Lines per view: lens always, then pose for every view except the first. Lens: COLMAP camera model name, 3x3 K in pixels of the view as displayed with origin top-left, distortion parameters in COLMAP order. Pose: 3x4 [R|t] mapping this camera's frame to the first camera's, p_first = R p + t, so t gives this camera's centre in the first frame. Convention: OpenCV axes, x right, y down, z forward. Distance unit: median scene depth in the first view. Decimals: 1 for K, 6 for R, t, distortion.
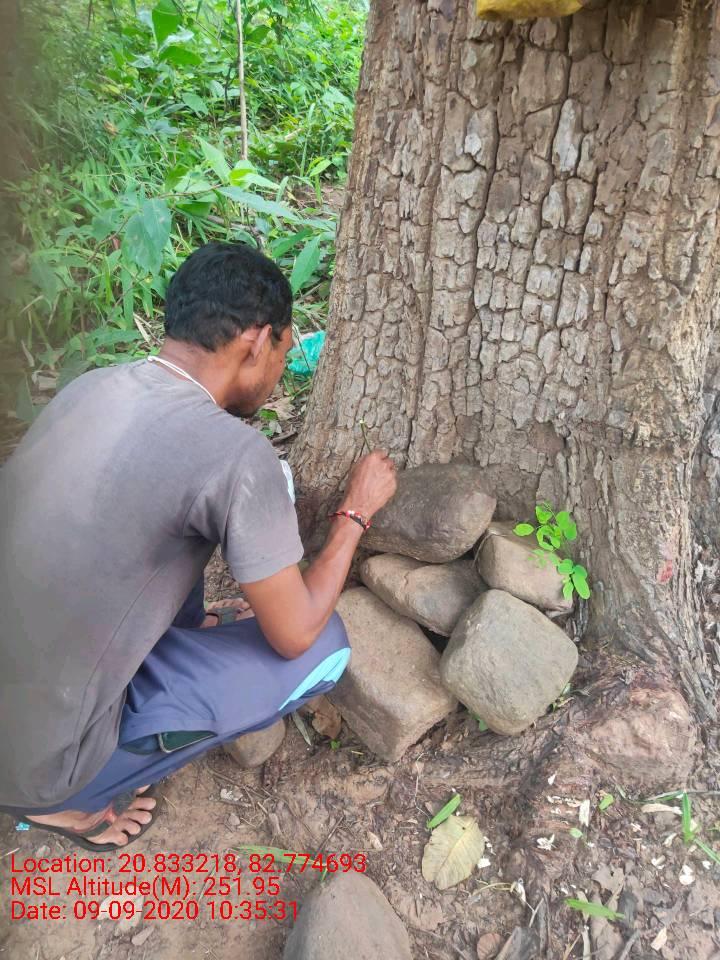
lens RADIAL K [[742.7, 0, 359.8], [0, 742.7, 479.8], [0, 0, 1]] dist [0.038191, -0.015243]
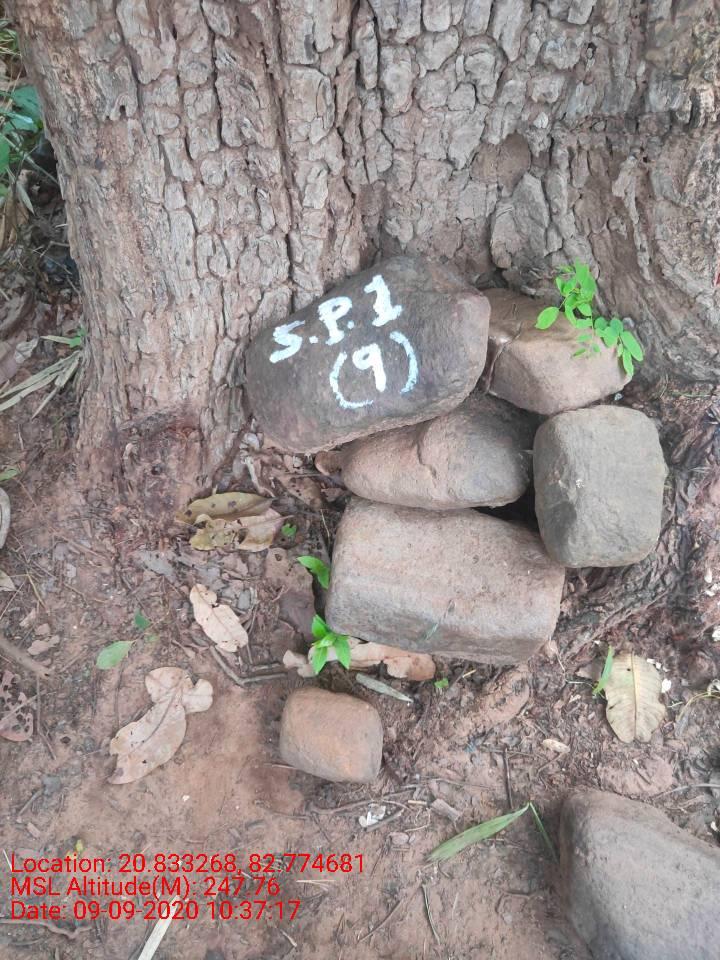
lens RADIAL K [[742.7, 0, 359.8], [0, 742.7, 479.6], [0, 0, 1]] dist [0.038191, -0.015243]
pose [[0.772143, -0.589759, 0.236600, -0.161395], [0.410091, 0.746899, 0.523419, -0.251561], [-0.485407, -0.307127, 0.818568, 0.486665]]
